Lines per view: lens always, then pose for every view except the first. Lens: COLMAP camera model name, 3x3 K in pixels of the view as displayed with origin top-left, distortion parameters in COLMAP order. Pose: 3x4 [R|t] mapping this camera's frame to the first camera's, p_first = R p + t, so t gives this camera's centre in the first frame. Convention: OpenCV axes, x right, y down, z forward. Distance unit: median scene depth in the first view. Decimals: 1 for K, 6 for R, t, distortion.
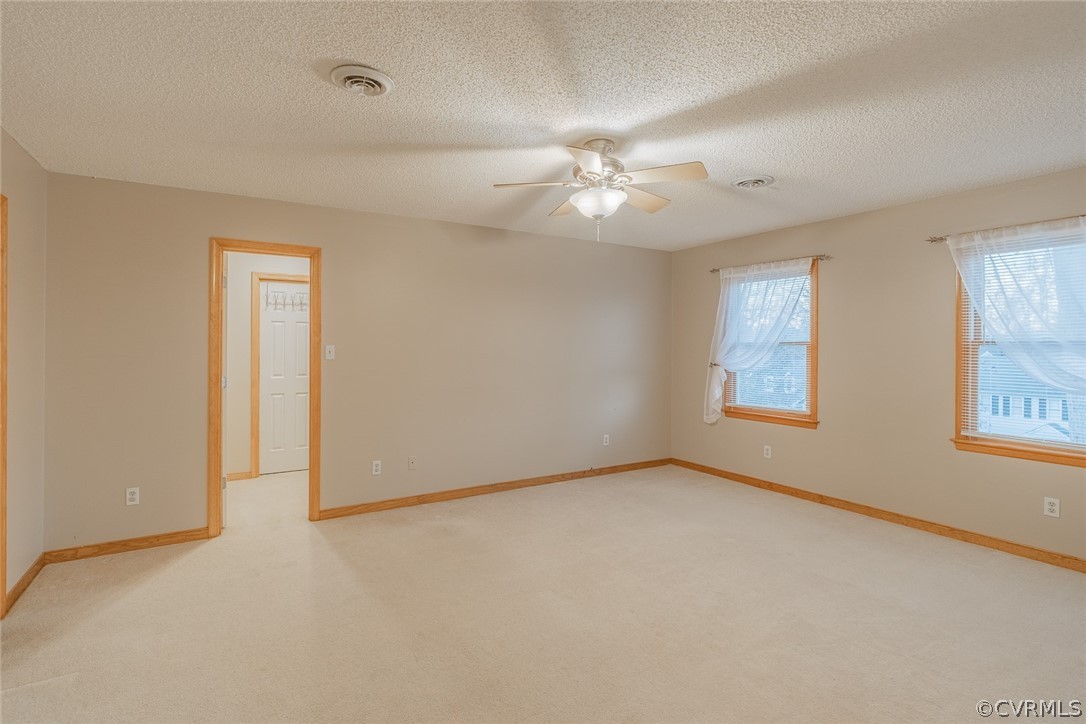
lens RADIAL K [[496.6, 0, 519.0], [0, 496.6, 344.0], [0, 0, 1]] dist [-0.004414, -0.000539]
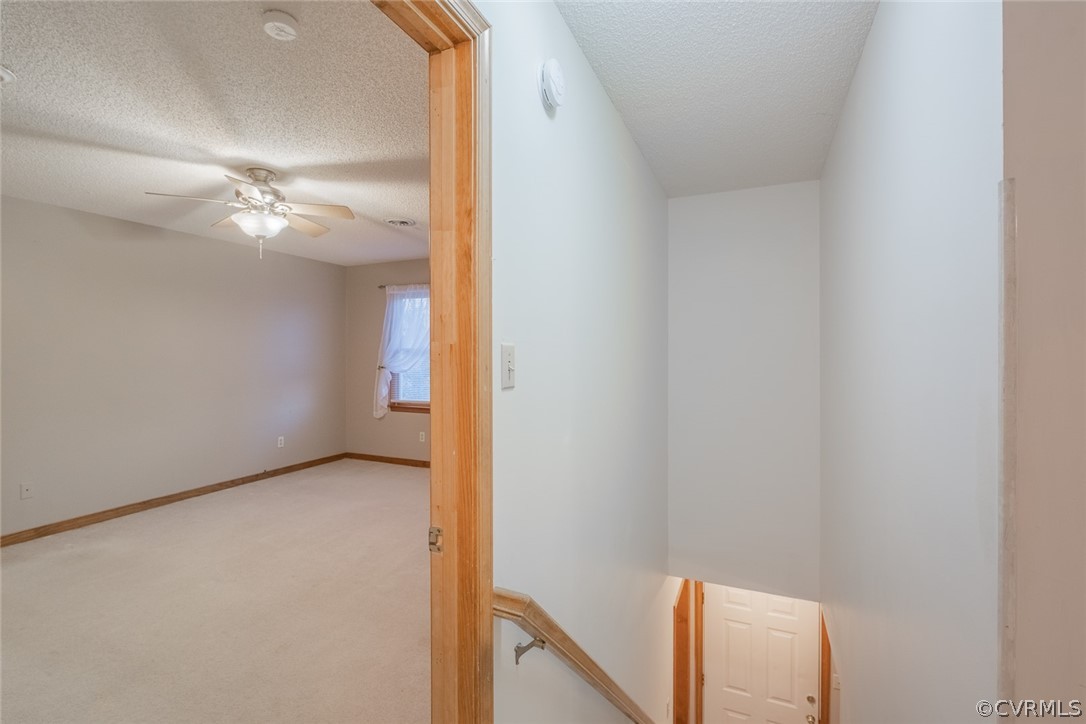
lens RADIAL K [[496.6, 0, 519.7], [0, 496.6, 354.0], [0, 0, 1]] dist [-0.004414, -0.000539]
pose [[0.827436, -0.003588, 0.561548, 0.012194], [-0.001040, 0.999968, 0.007921, 0.001080], [-0.561559, -0.007138, 0.827406, -0.254489]]
